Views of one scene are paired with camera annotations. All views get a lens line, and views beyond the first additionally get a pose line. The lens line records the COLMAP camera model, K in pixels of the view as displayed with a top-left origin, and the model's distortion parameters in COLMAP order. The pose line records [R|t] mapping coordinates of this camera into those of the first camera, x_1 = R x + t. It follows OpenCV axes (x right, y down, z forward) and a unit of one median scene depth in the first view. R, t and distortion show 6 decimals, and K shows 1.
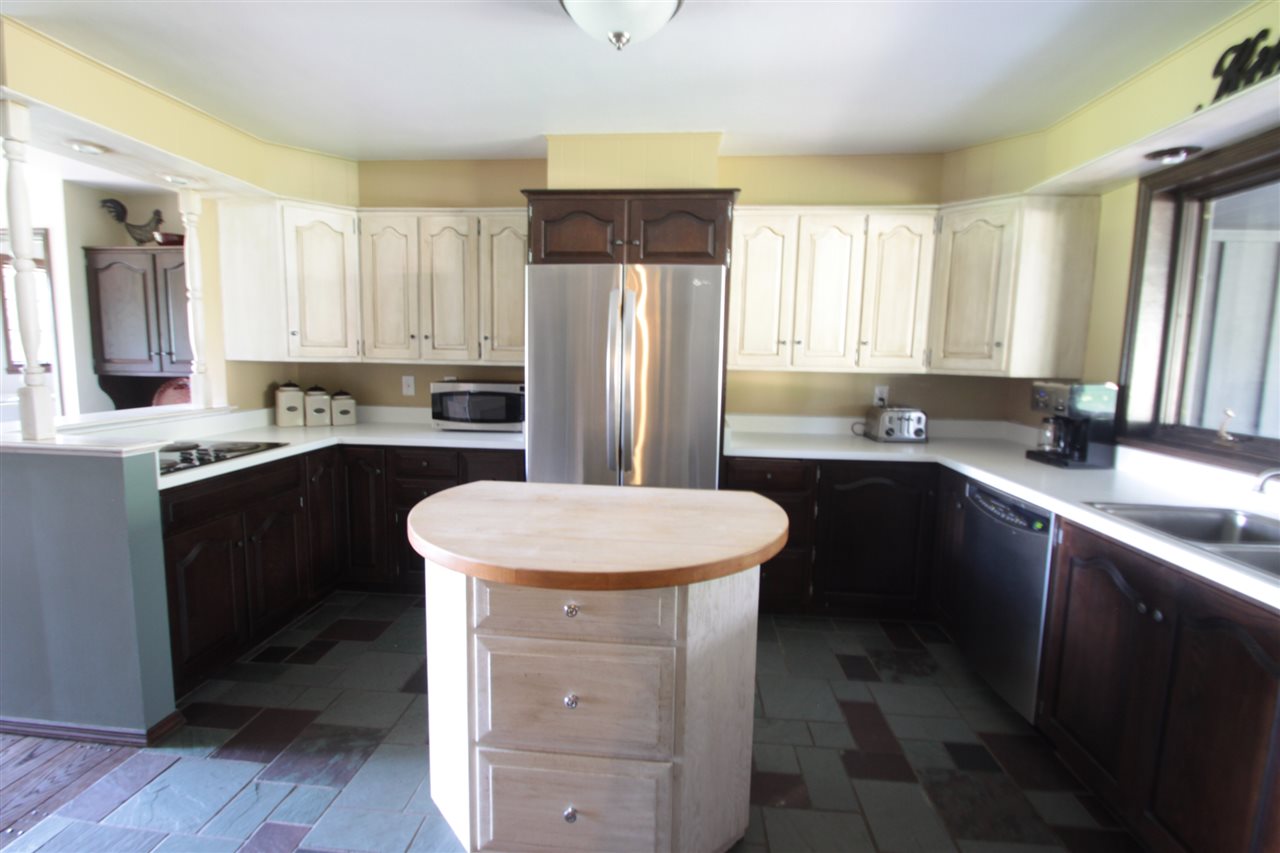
lens RADIAL K [[603.9, 0, 623.9], [0, 603.9, 425.5], [0, 0, 1]] dist [-0.000904, -0.000692]
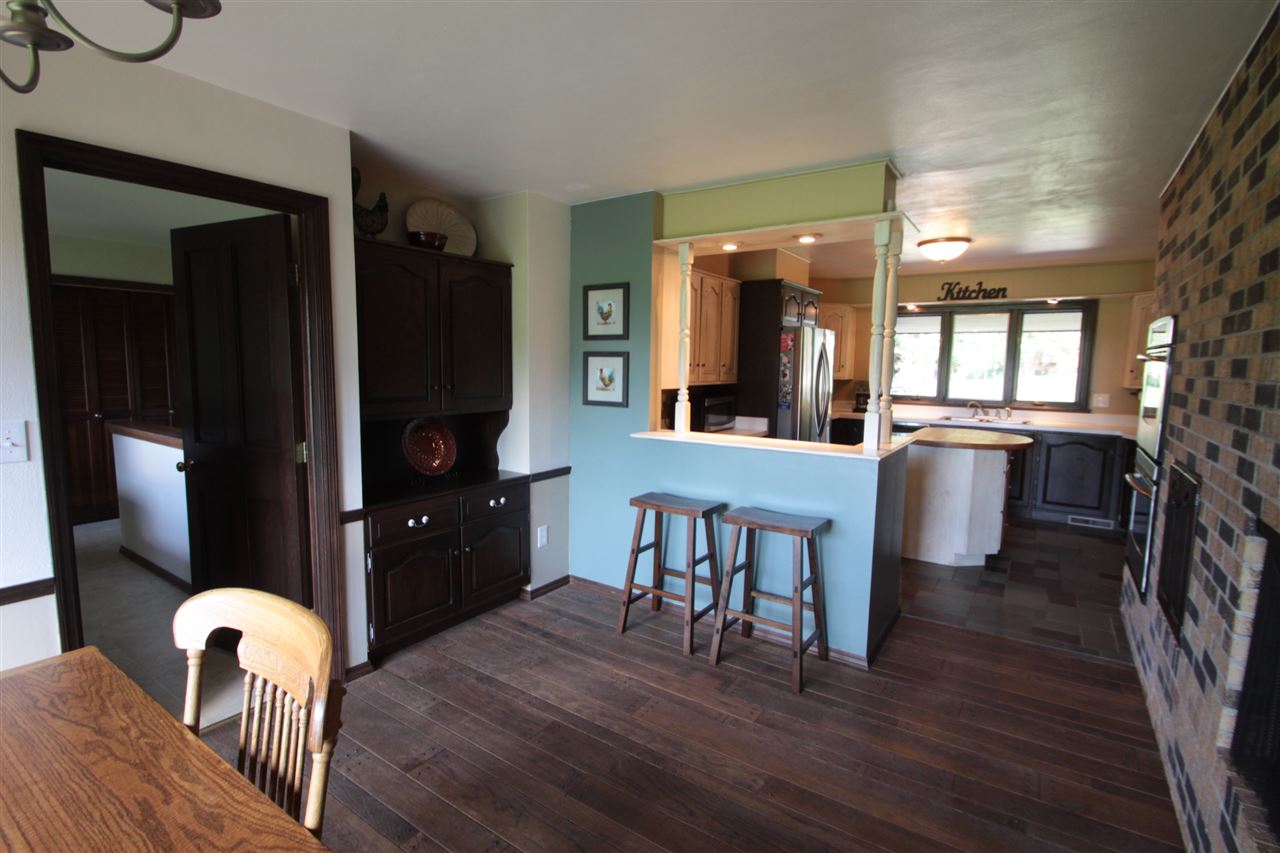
lens RADIAL K [[603.9, 0, 623.9], [0, 603.9, 425.5], [0, 0, 1]] dist [-0.000904, -0.000692]
pose [[0.492856, -0.101593, 0.864160, -1.801537], [0.096112, 0.993439, 0.061976, -0.129072], [-0.864786, 0.052511, 0.499387, 0.556657]]
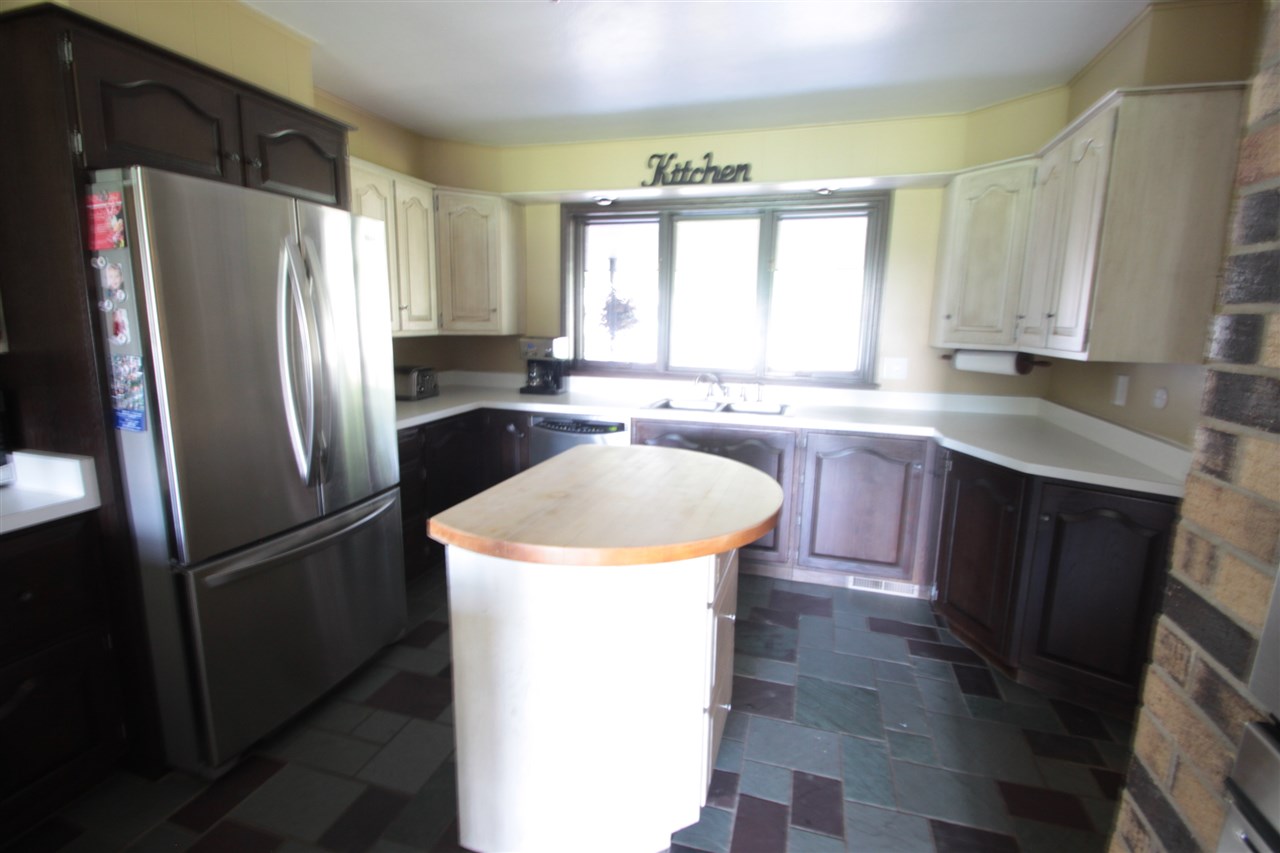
lens RADIAL K [[603.9, 0, 623.9], [0, 603.9, 425.5], [0, 0, 1]] dist [-0.000904, -0.000692]
pose [[0.206707, -0.187338, 0.960300, -0.594133], [0.104938, 0.980081, 0.168609, -0.079511], [-0.972759, 0.065920, 0.222249, 0.445642]]
